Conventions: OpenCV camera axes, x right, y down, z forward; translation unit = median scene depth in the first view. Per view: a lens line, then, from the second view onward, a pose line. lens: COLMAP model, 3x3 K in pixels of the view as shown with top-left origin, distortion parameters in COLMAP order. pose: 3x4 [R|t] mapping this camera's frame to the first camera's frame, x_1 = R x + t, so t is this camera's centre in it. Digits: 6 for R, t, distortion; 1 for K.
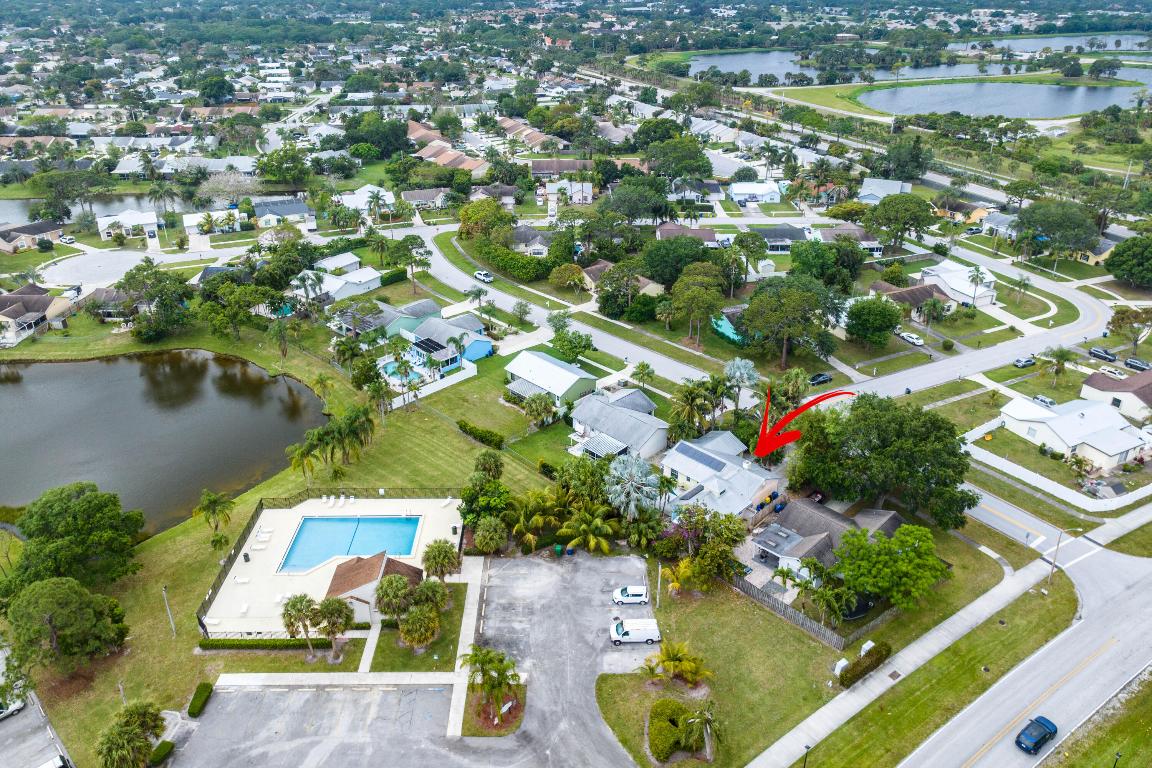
lens RADIAL K [[786.7, 0, 577.1], [0, 786.7, 363.7], [0, 0, 1]] dist [-0.034428, 0.030864]
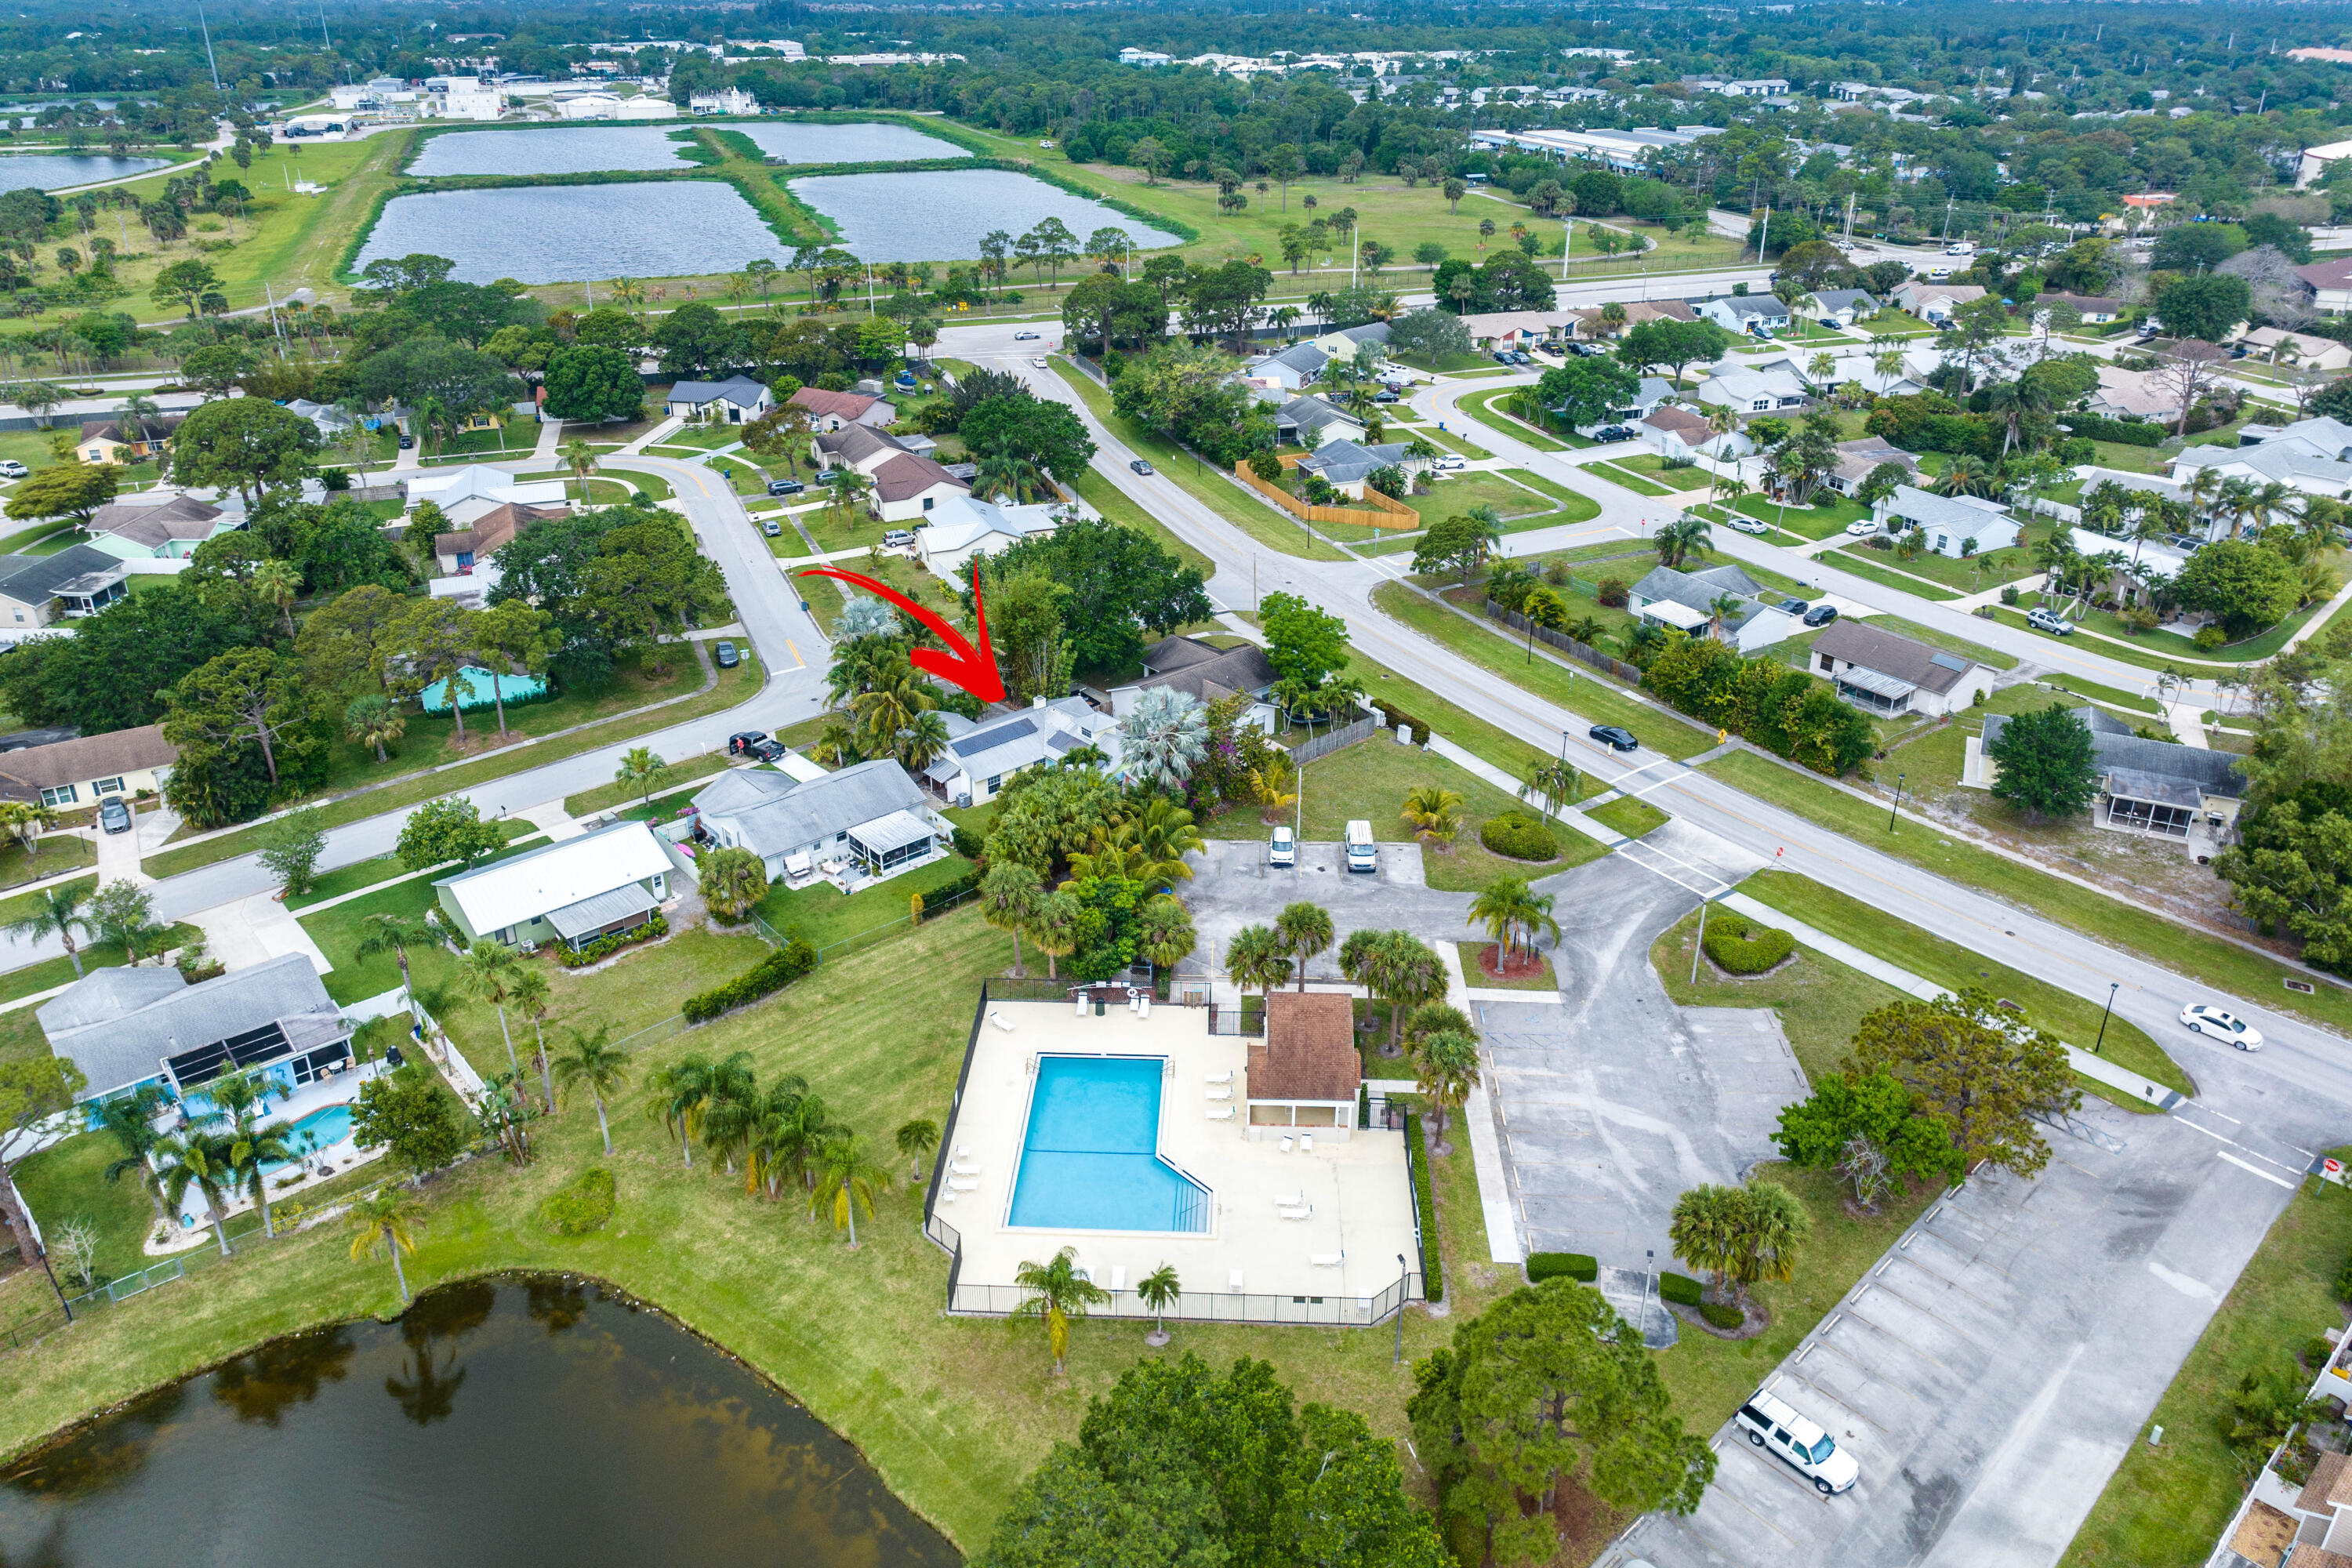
lens RADIAL K [[1606.1, 0, 1178.2], [0, 1606.1, 742.6], [0, 0, 1]] dist [-0.034428, 0.030864]
pose [[0.050873, -0.425569, 0.903495, -0.951735], [0.441881, 0.820888, 0.361778, -0.259565], [-0.895630, 0.380833, 0.229812, 0.615056]]
